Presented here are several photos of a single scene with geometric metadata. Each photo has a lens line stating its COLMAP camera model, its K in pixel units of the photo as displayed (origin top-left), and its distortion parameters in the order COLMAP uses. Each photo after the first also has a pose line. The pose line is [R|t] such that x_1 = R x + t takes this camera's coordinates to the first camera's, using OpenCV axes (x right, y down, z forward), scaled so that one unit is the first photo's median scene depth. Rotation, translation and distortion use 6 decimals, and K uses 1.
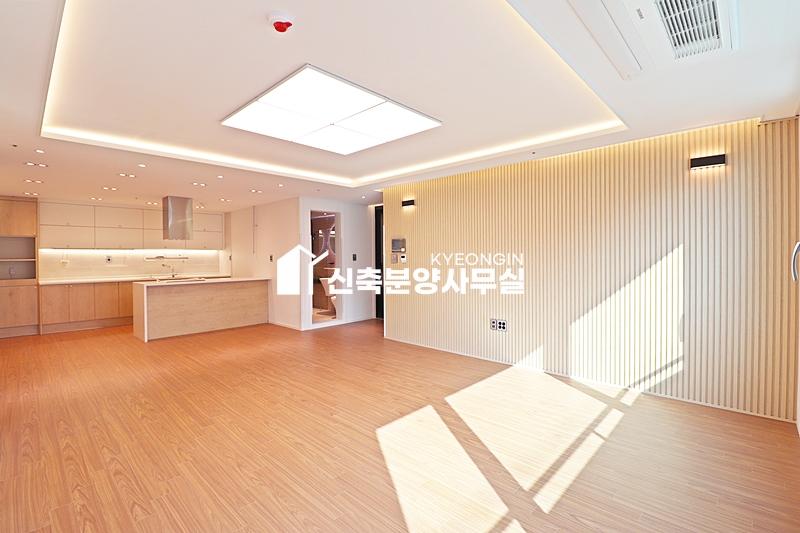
lens RADIAL K [[372.3, 0, 399.7], [0, 372.3, 259.2], [0, 0, 1]] dist [0.003744, -0.018454]
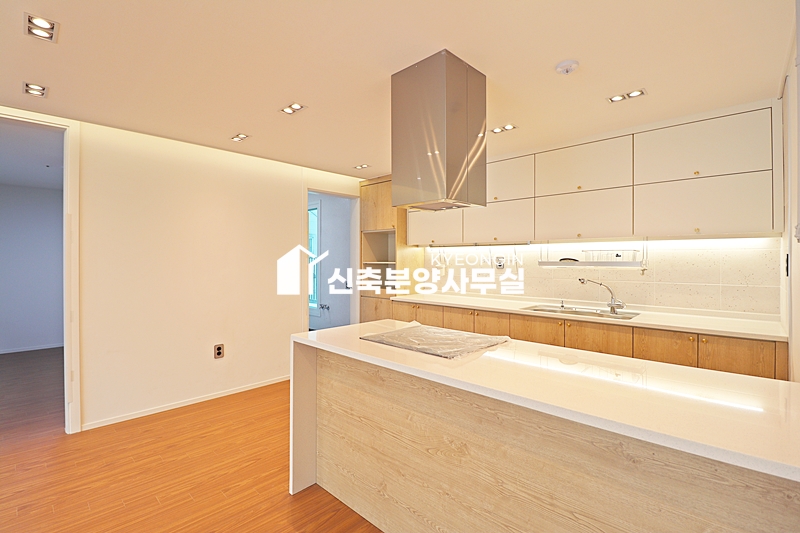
lens RADIAL K [[372.3, 0, 399.7], [0, 372.3, 259.2], [0, 0, 1]] dist [0.003744, -0.018454]
pose [[0.006602, 0.010181, -0.999926, -0.284893], [-0.008547, 0.999912, 0.010124, -0.012037], [0.999942, 0.008480, 0.006688, 0.987651]]
